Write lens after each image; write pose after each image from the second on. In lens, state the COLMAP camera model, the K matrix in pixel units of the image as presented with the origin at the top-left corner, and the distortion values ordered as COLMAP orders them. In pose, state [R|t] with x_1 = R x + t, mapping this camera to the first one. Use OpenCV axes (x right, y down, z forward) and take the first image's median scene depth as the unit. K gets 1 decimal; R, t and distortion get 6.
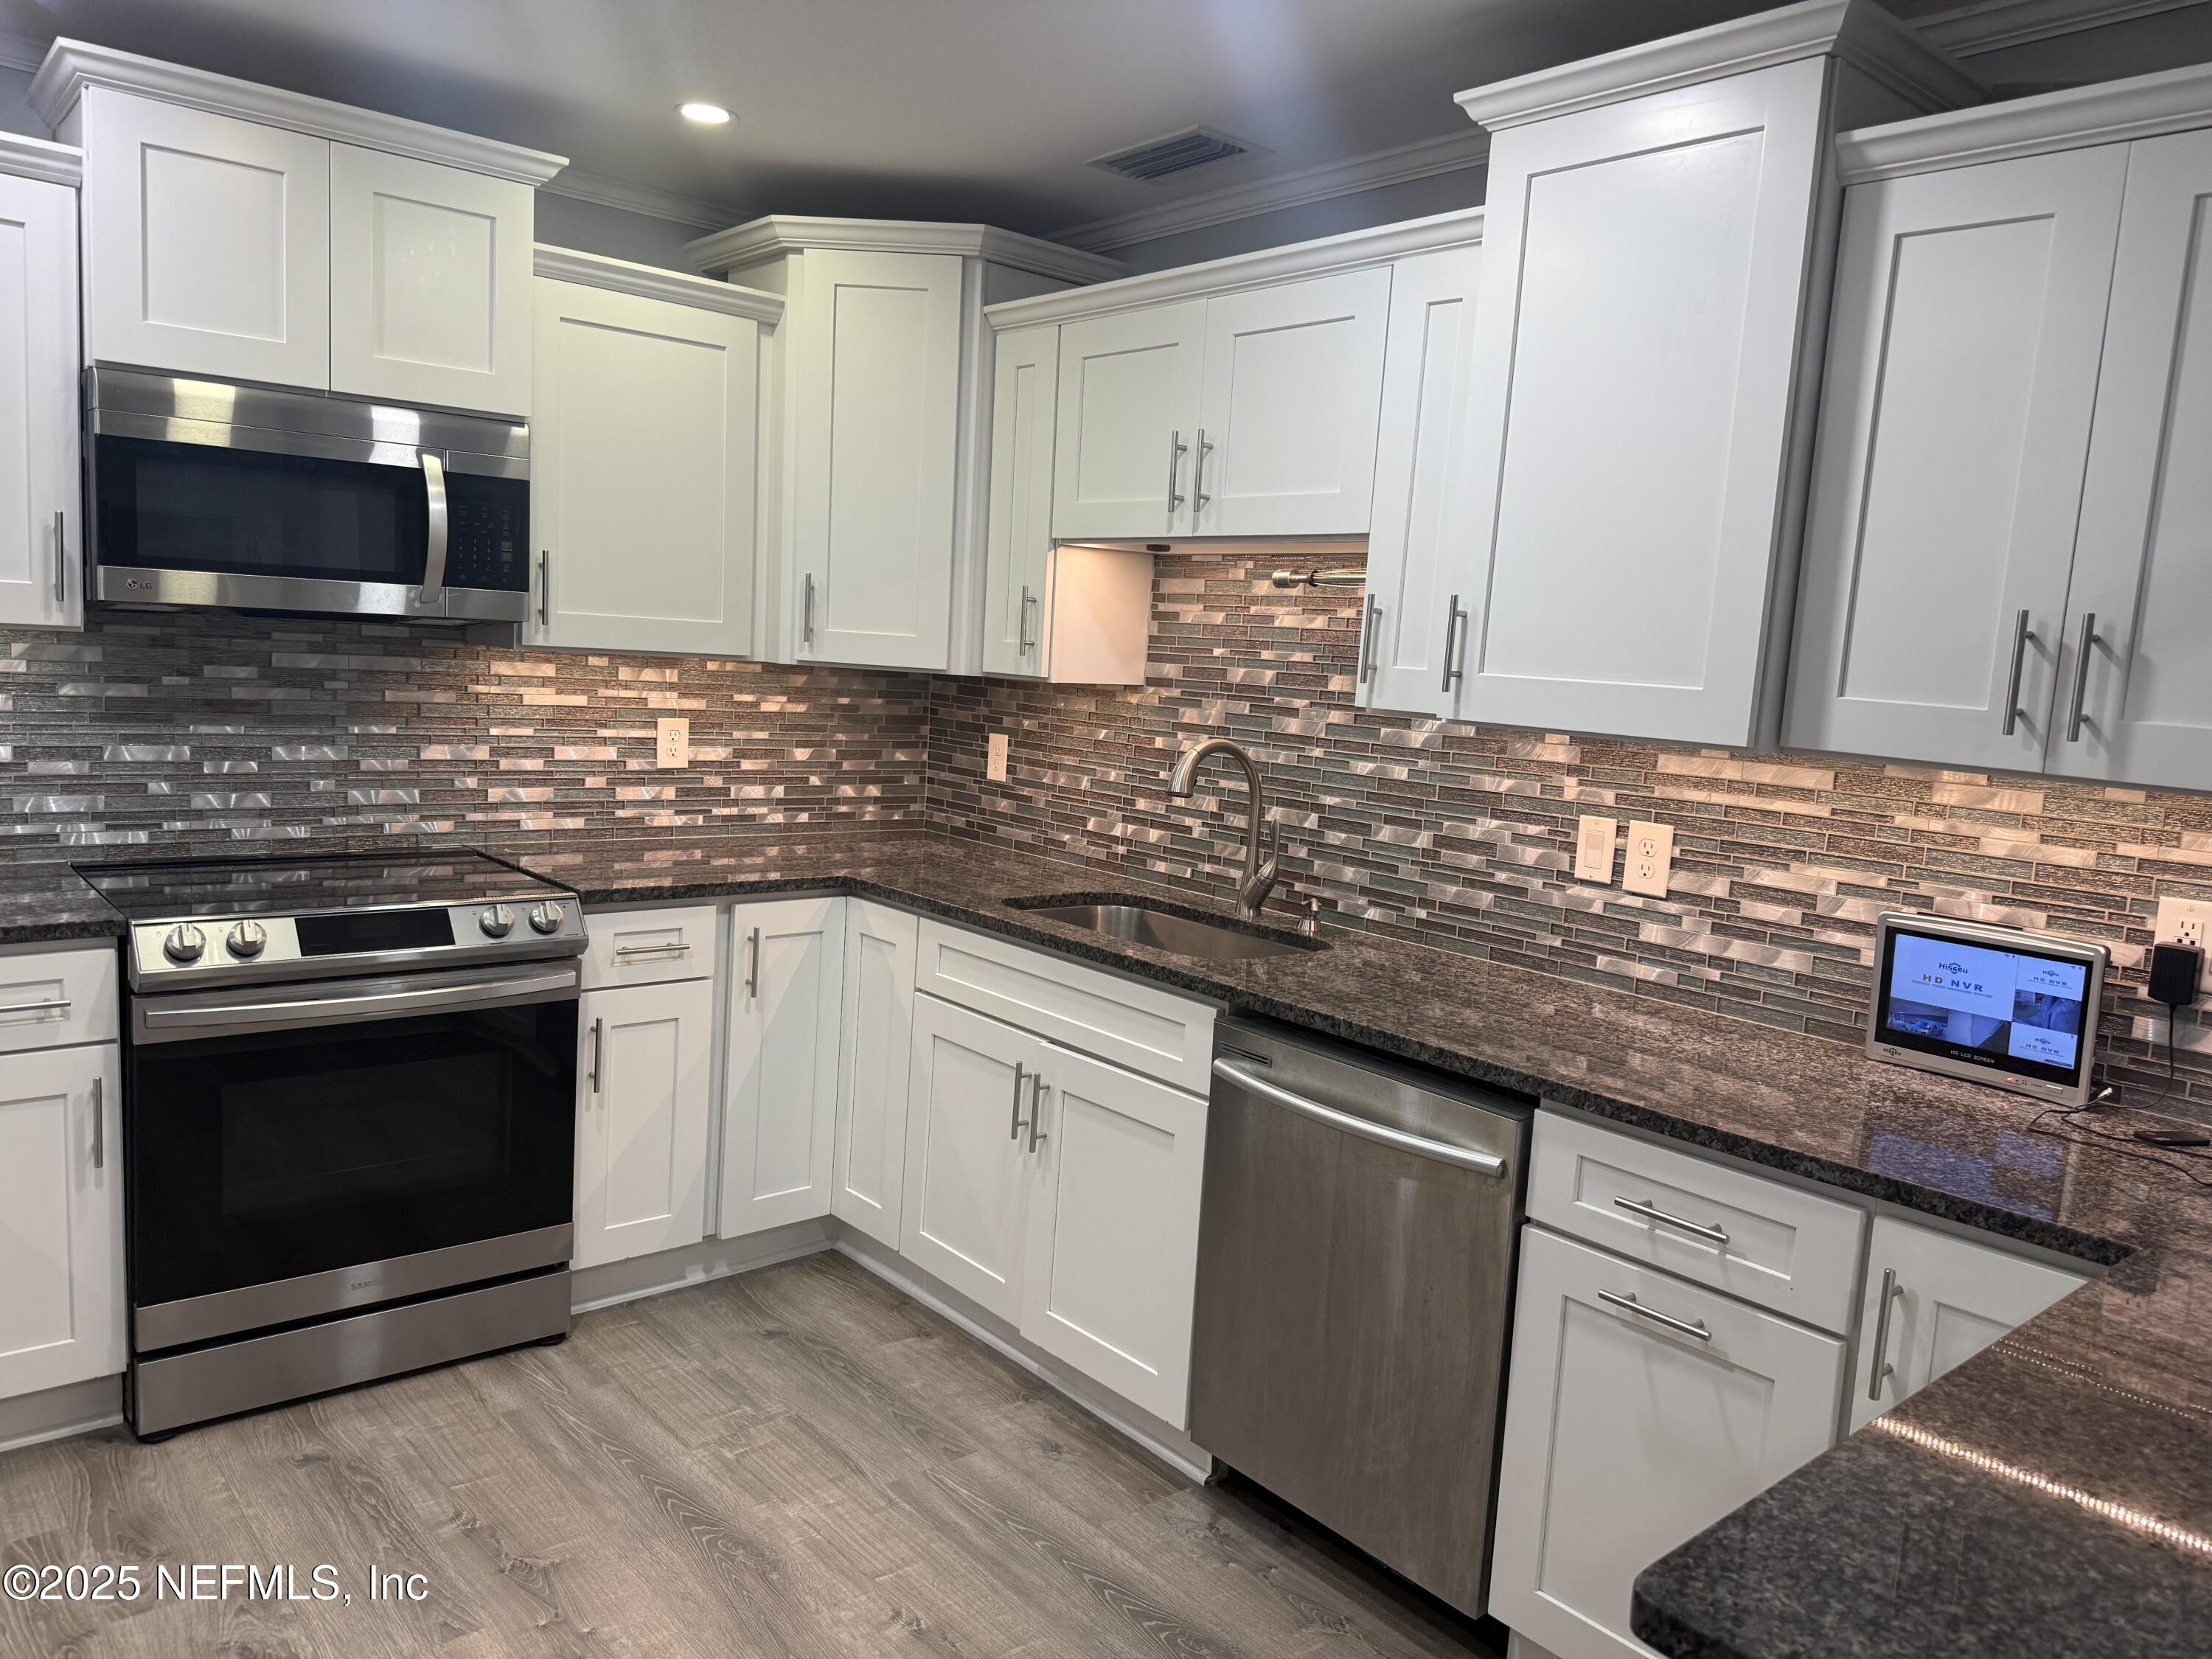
lens RADIAL K [[1549.5, 0, 1115.1], [0, 1549.5, 816.0], [0, 0, 1]] dist [0.013090, -0.021158]
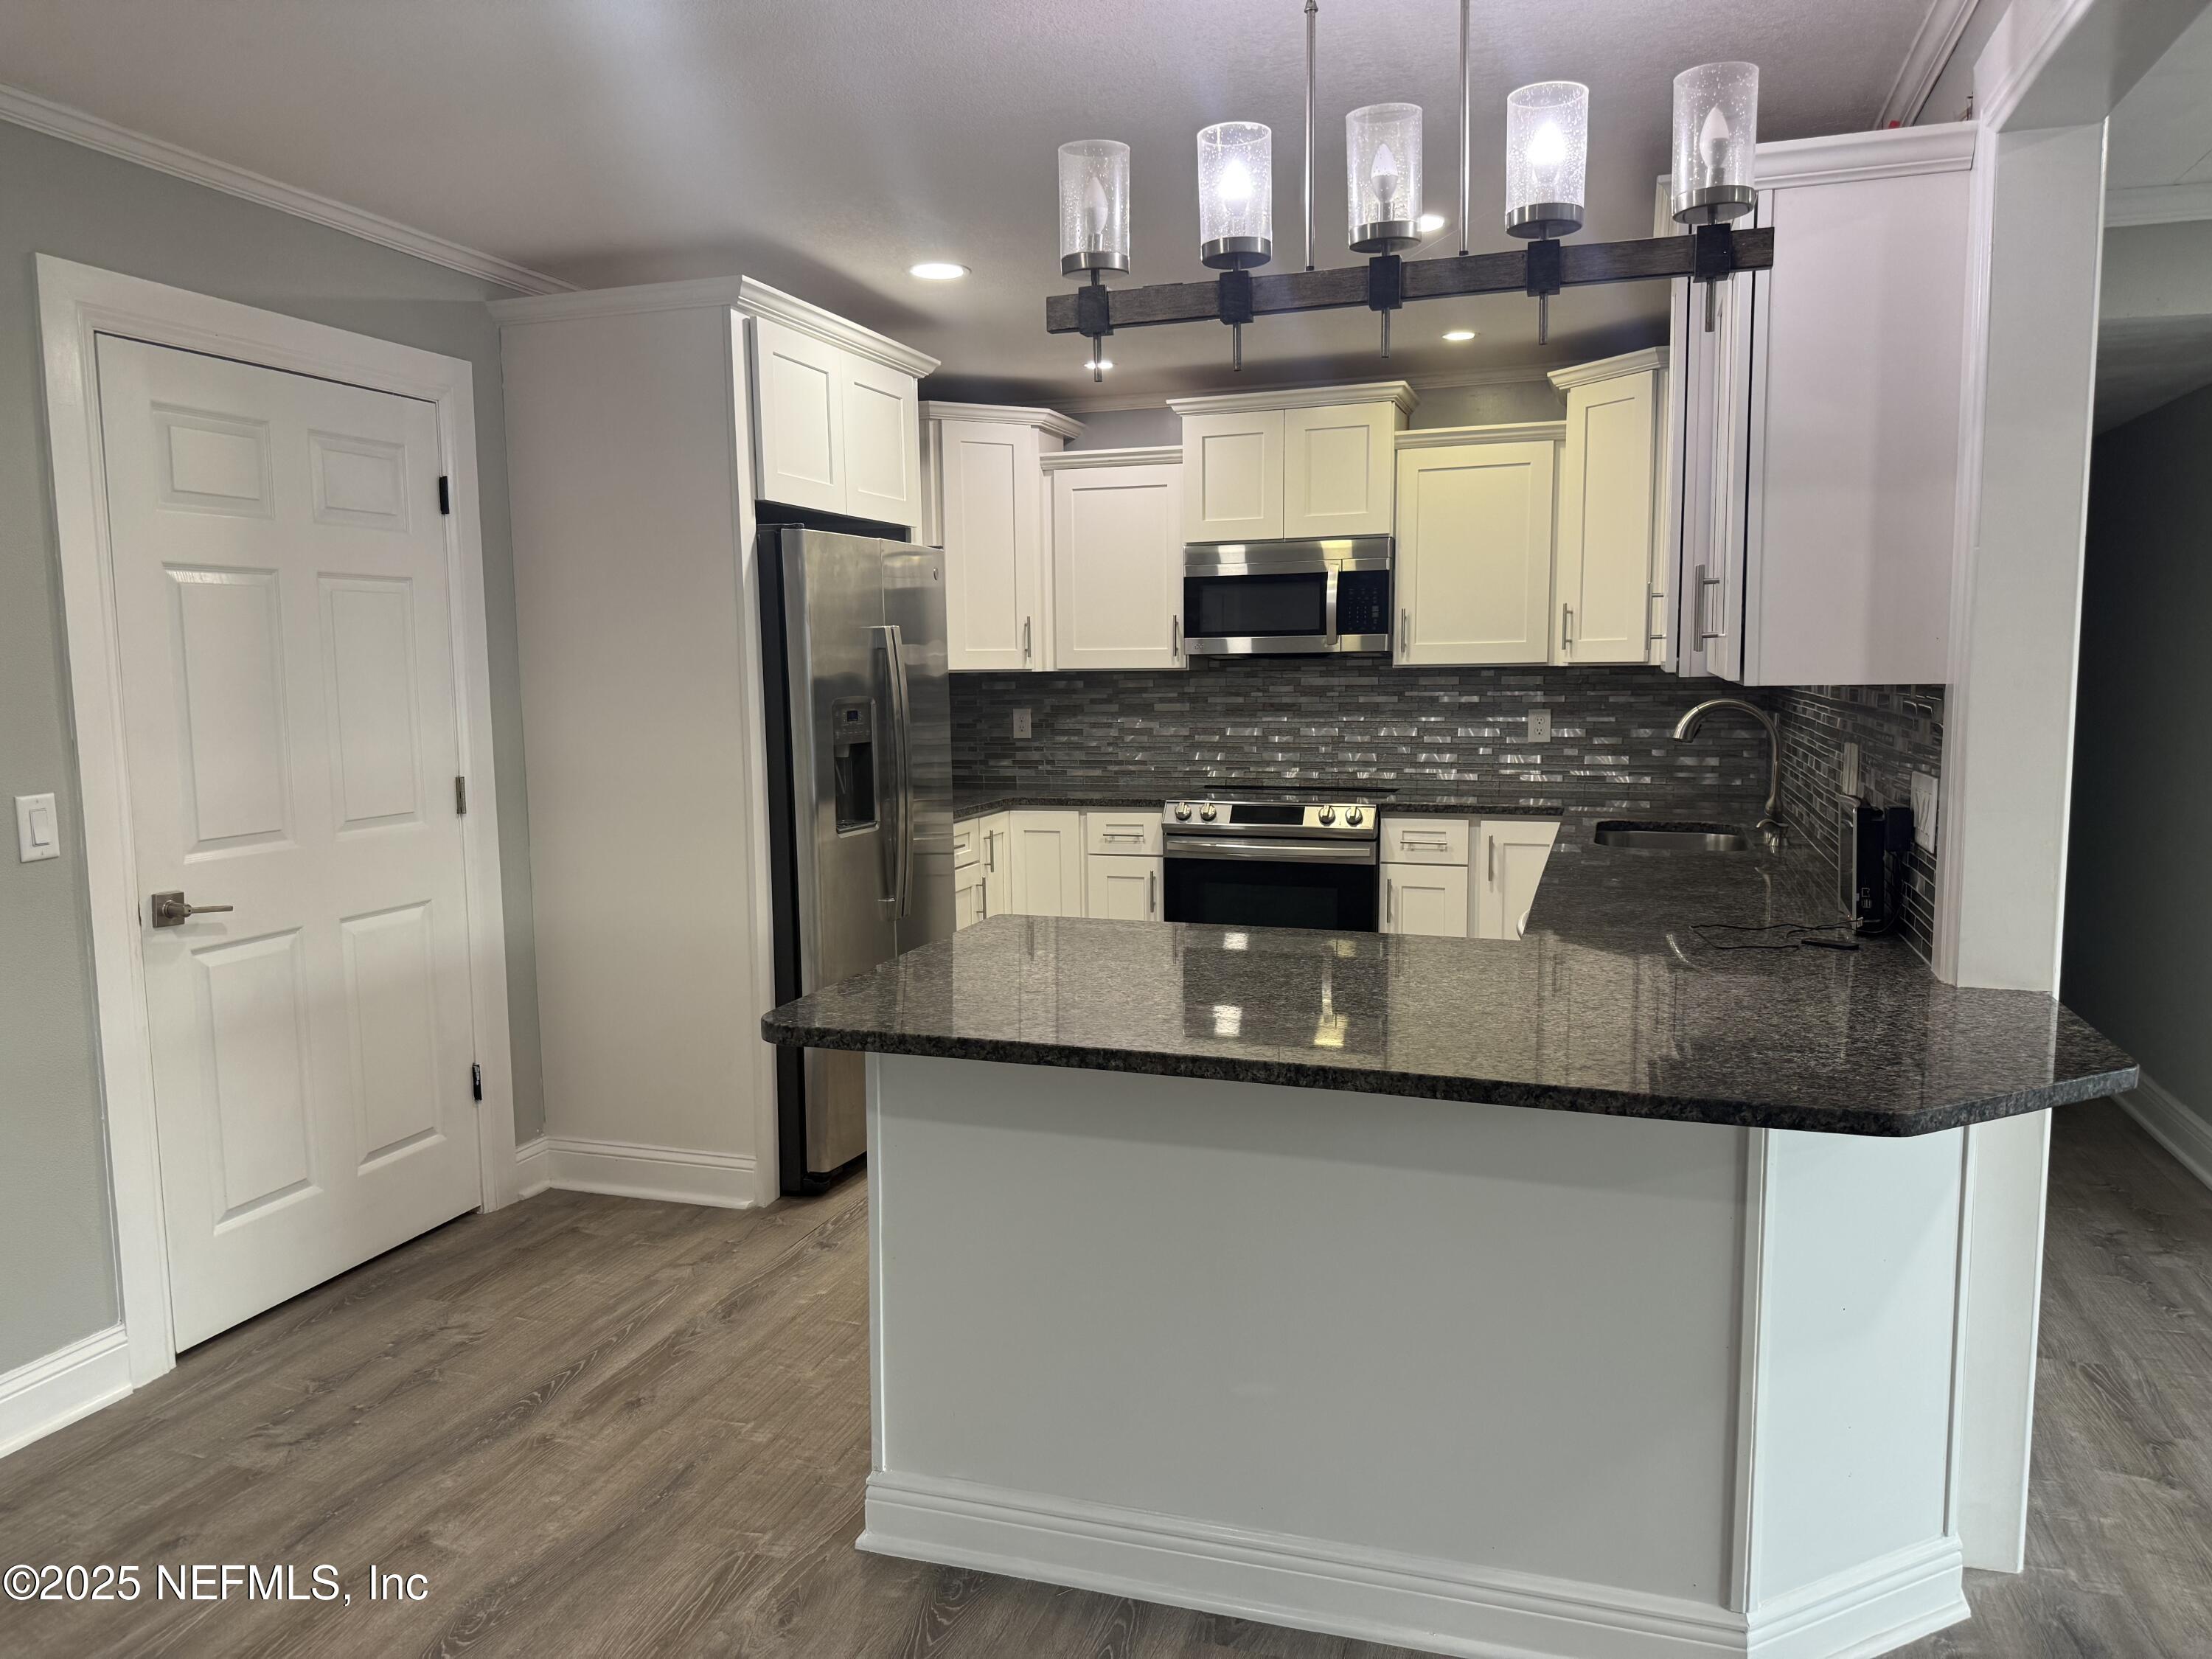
lens RADIAL K [[1549.5, 0, 1101.2], [0, 1549.5, 828.0], [0, 0, 1]] dist [0.013090, -0.021158]
pose [[0.485363, 0.025791, -0.873932, 0.979315], [-0.054211, 0.998529, -0.000640, 0.090082], [0.872631, 0.047687, 0.486047, -0.108714]]
